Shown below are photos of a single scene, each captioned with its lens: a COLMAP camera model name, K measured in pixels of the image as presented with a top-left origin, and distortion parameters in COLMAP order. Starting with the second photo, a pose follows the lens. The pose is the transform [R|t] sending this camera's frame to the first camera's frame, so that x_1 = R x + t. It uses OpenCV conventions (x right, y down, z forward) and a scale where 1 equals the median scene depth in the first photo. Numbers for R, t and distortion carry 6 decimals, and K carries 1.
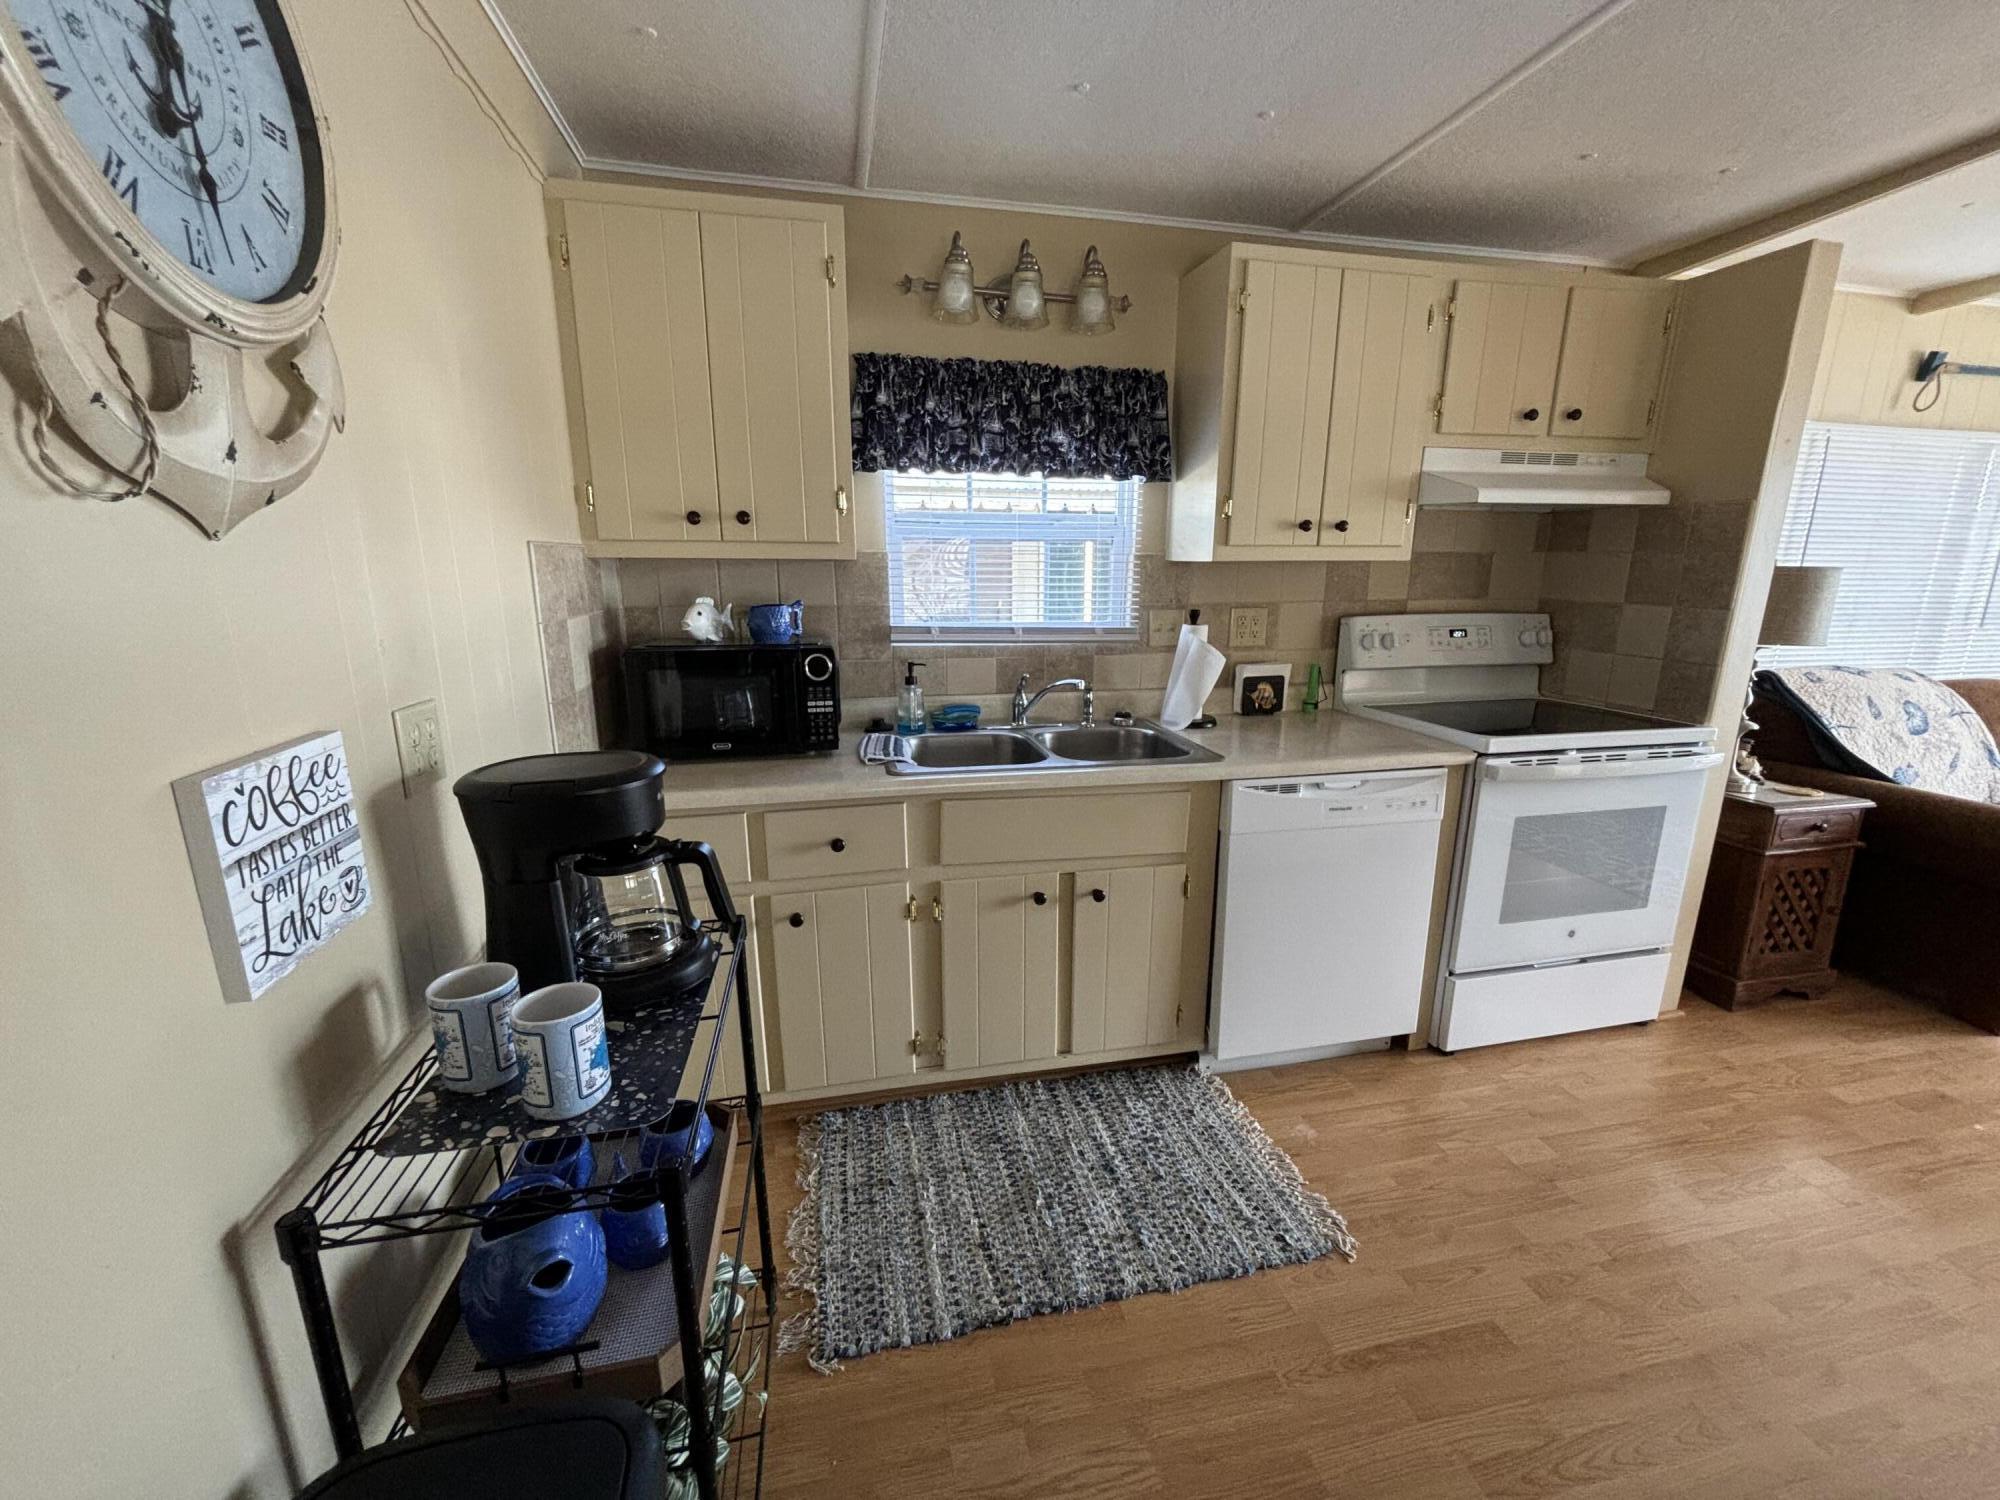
lens RADIAL K [[805.9, 0, 1011.5], [0, 805.9, 754.0], [0, 0, 1]] dist [-0.001407, -0.000166]
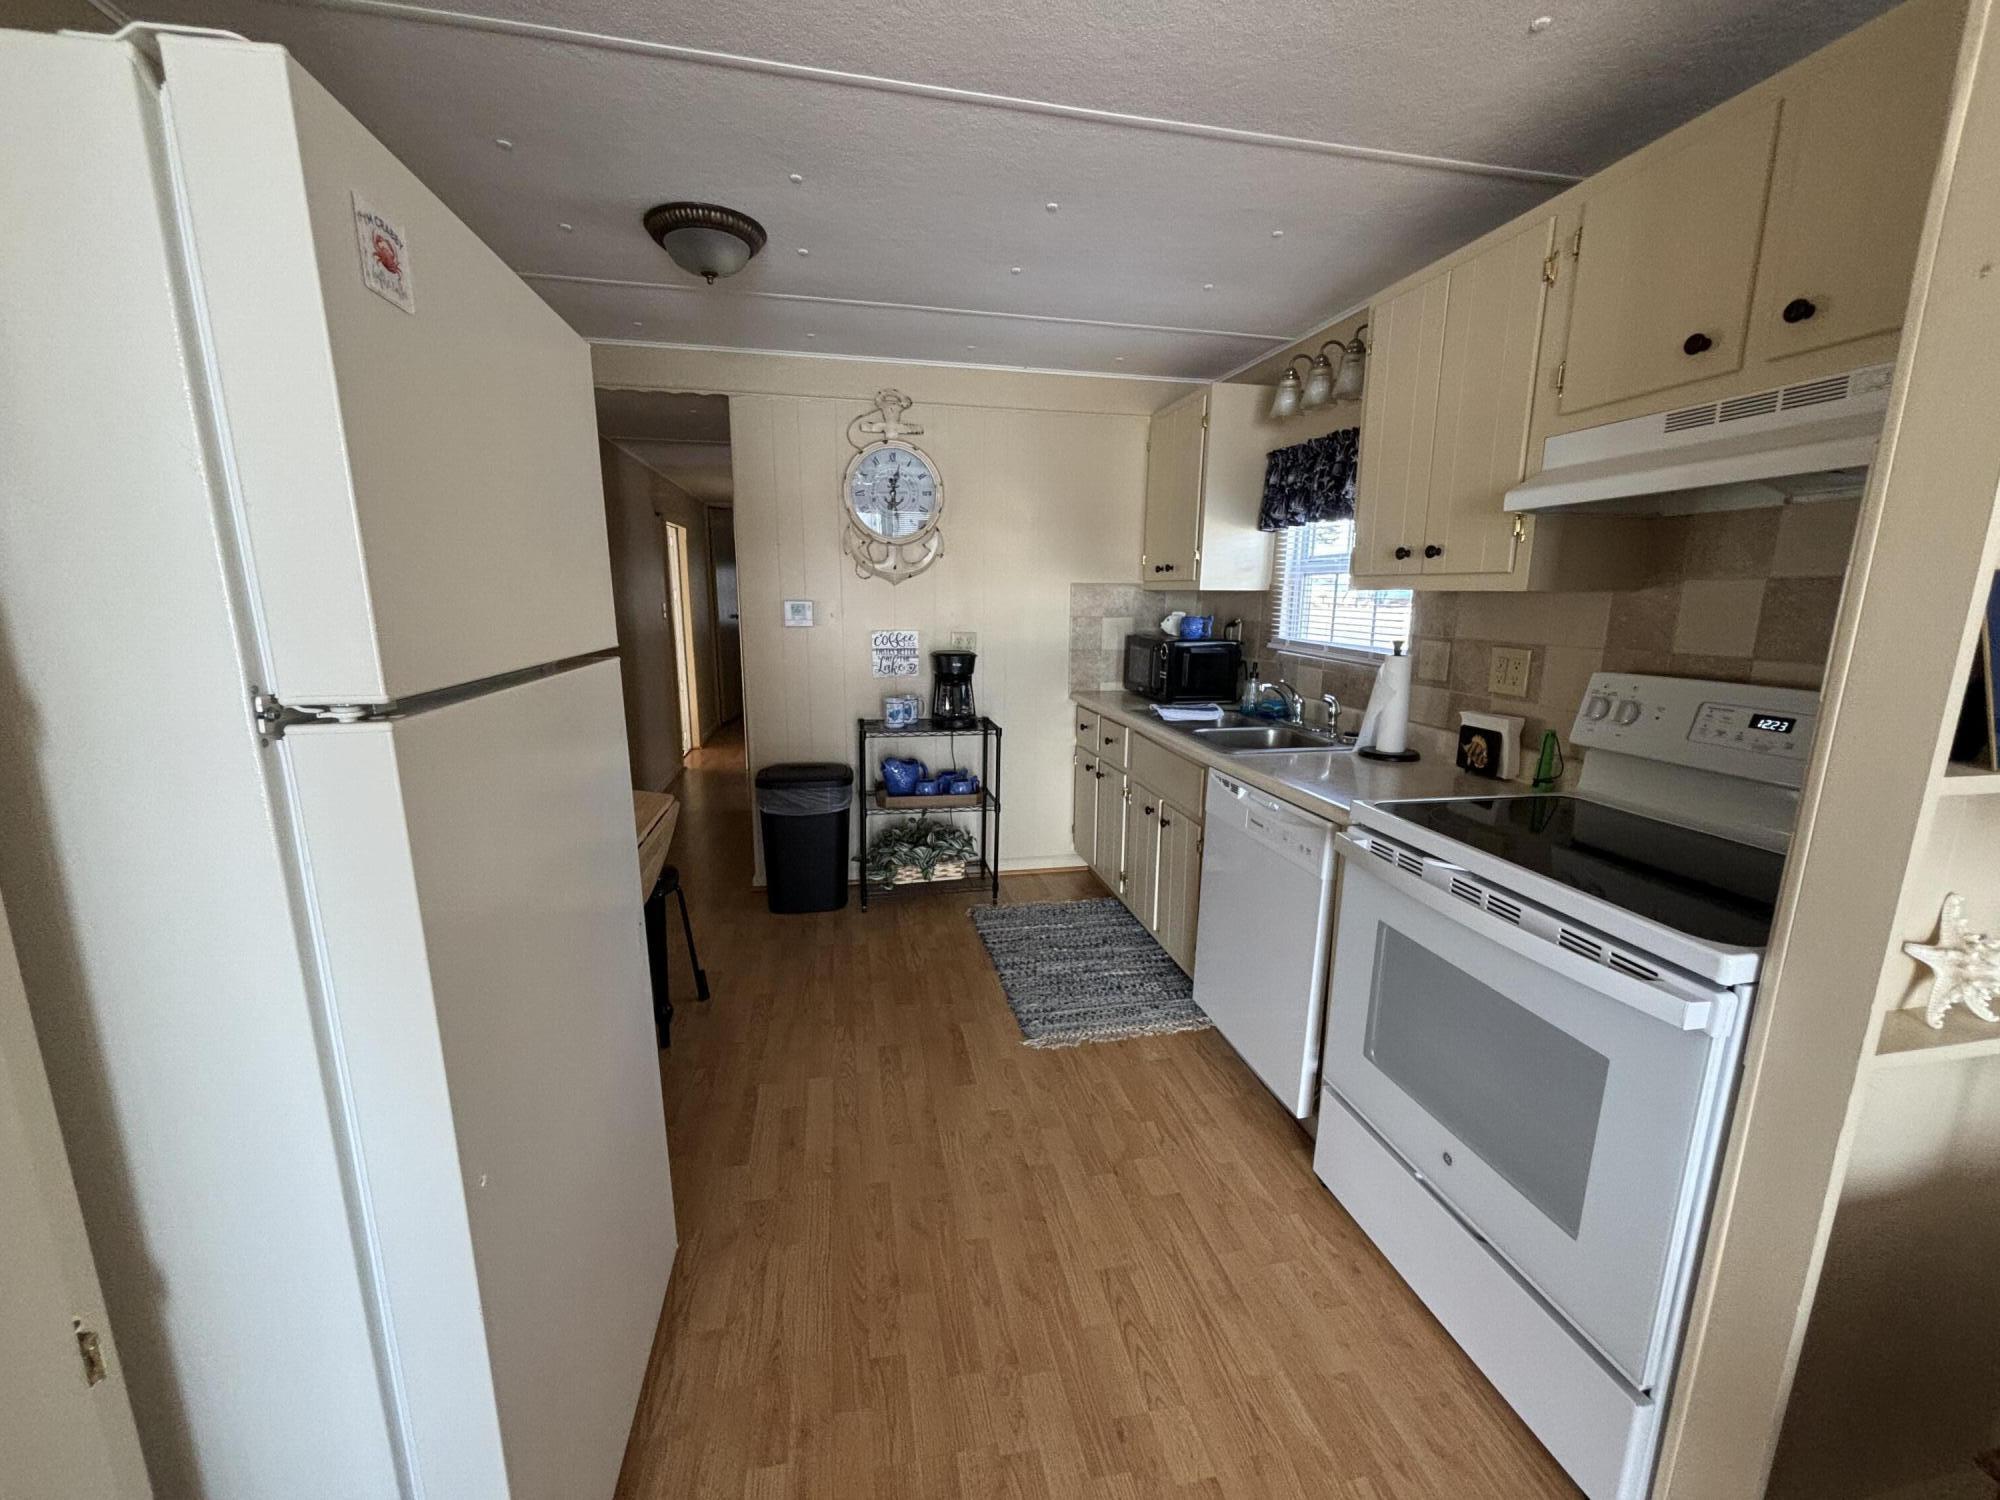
lens RADIAL K [[805.9, 0, 1010.0], [0, 805.9, 750.9], [0, 0, 1]] dist [-0.001407, -0.000166]
pose [[-0.010599, 0.194868, -0.980772, 1.319940], [-0.236837, 0.952430, 0.191796, -0.136493], [0.971492, 0.234316, 0.036058, 0.577012]]
